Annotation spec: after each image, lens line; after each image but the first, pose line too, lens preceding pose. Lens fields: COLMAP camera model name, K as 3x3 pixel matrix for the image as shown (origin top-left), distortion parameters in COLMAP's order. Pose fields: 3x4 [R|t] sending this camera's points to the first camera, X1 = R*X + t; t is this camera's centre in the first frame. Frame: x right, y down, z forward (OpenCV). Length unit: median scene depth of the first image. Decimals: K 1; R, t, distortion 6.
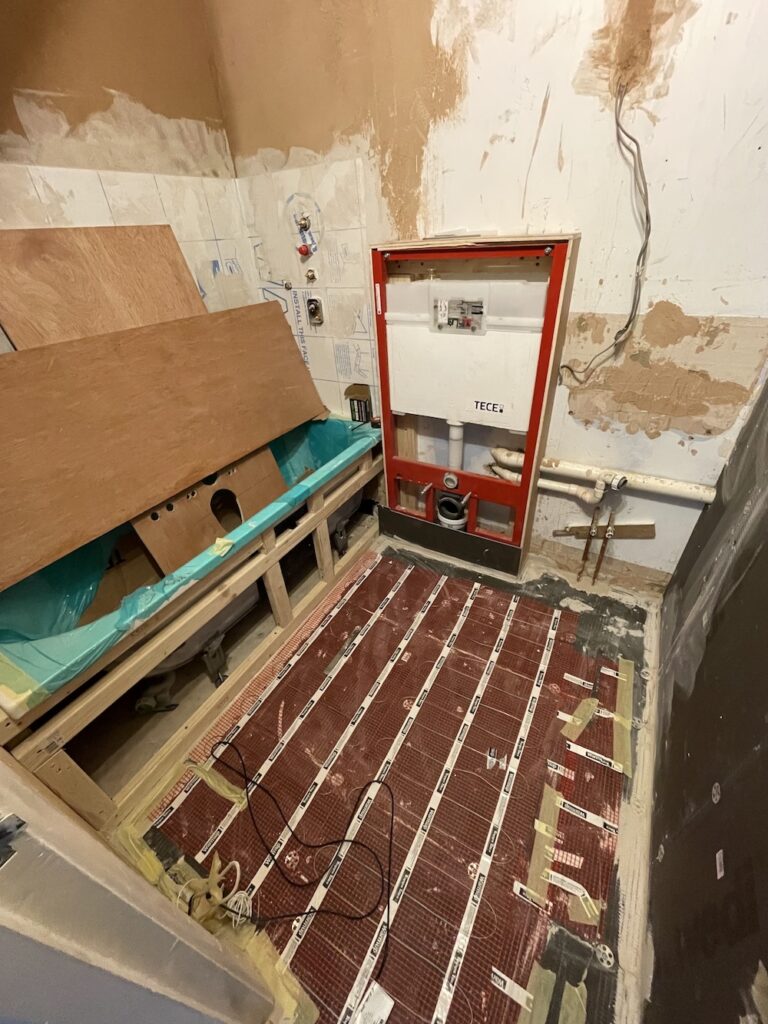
lens RADIAL K [[414.8, 0, 386.3], [0, 414.8, 511.1], [0, 0, 1]] dist [-0.002616, 0.000323]
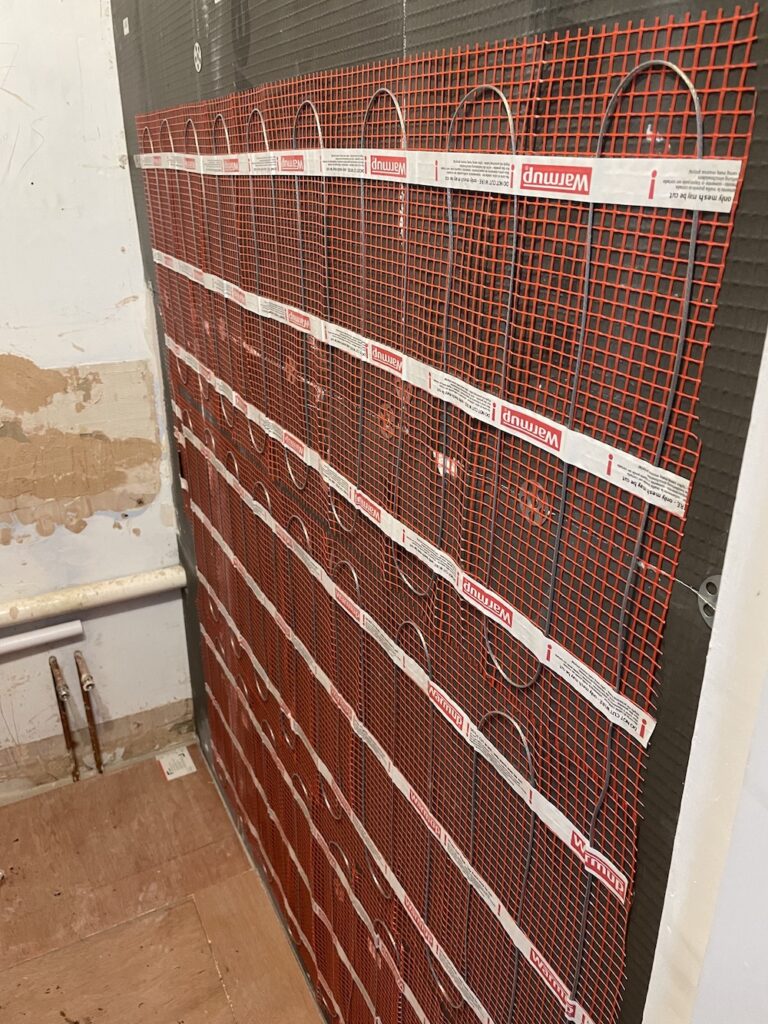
lens RADIAL K [[772.9, 0, 390.7], [0, 772.9, 510.6], [0, 0, 1]] dist [0.087452, -0.108859]
pose [[0.532904, -0.268211, 0.802544, -0.113295], [0.452824, 0.891596, -0.002711, 0.031004], [-0.714817, 0.364856, 0.596587, -0.156629]]
